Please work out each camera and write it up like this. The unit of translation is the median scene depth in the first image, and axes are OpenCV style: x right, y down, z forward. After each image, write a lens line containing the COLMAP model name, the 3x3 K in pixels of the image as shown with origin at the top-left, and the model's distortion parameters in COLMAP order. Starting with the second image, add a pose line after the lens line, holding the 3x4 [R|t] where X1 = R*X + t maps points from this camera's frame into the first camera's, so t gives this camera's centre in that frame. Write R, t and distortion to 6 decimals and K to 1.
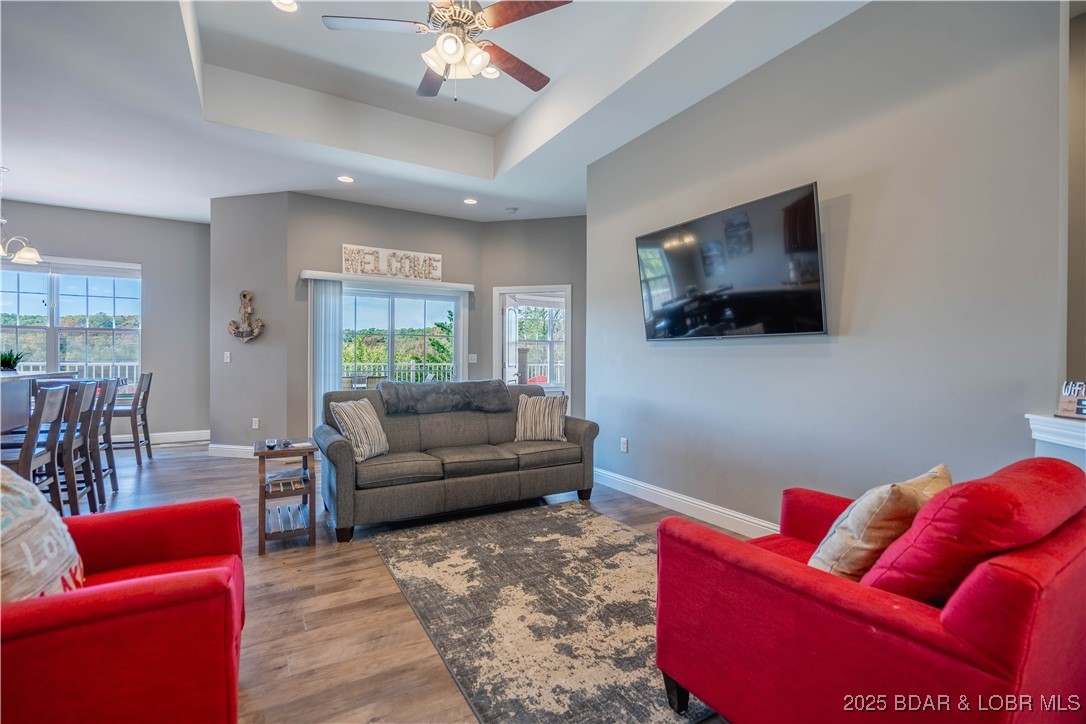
lens RADIAL K [[488.4, 0, 539.9], [0, 488.4, 363.7], [0, 0, 1]] dist [-0.000655, 0.000193]
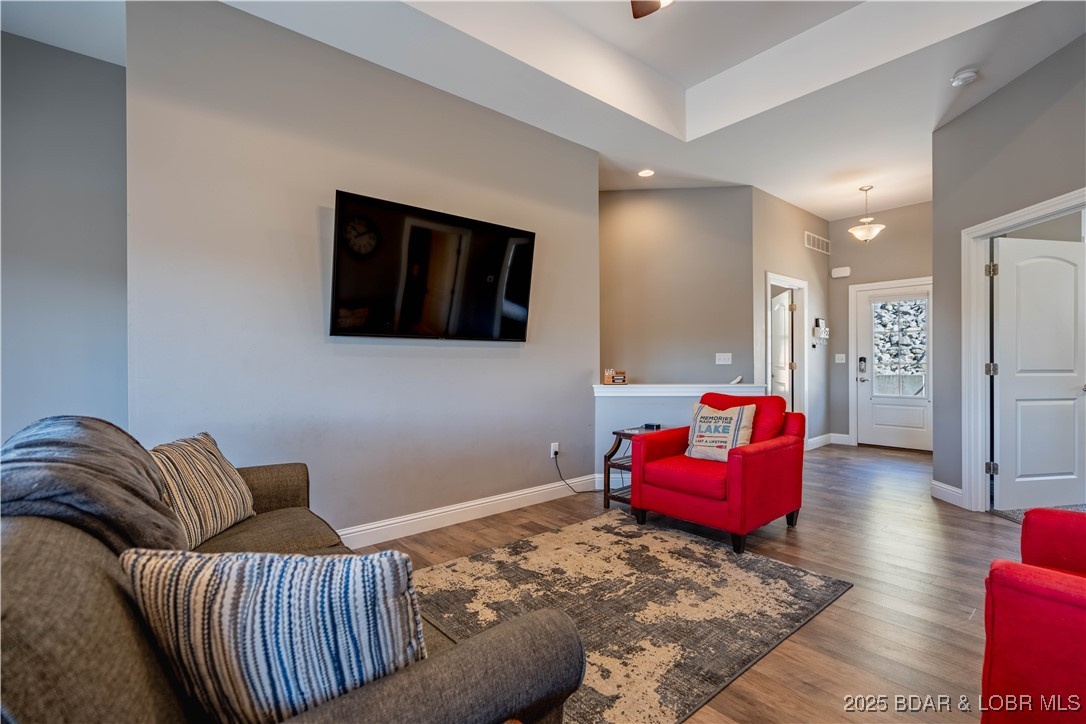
lens RADIAL K [[488.4, 0, 547.8], [0, 488.4, 365.8], [0, 0, 1]] dist [-0.000655, 0.000193]
pose [[-0.176232, -0.012365, 0.984271, -0.929232], [0.012204, 0.999817, 0.014745, -0.013102], [-0.984273, 0.014611, -0.176049, 1.366836]]
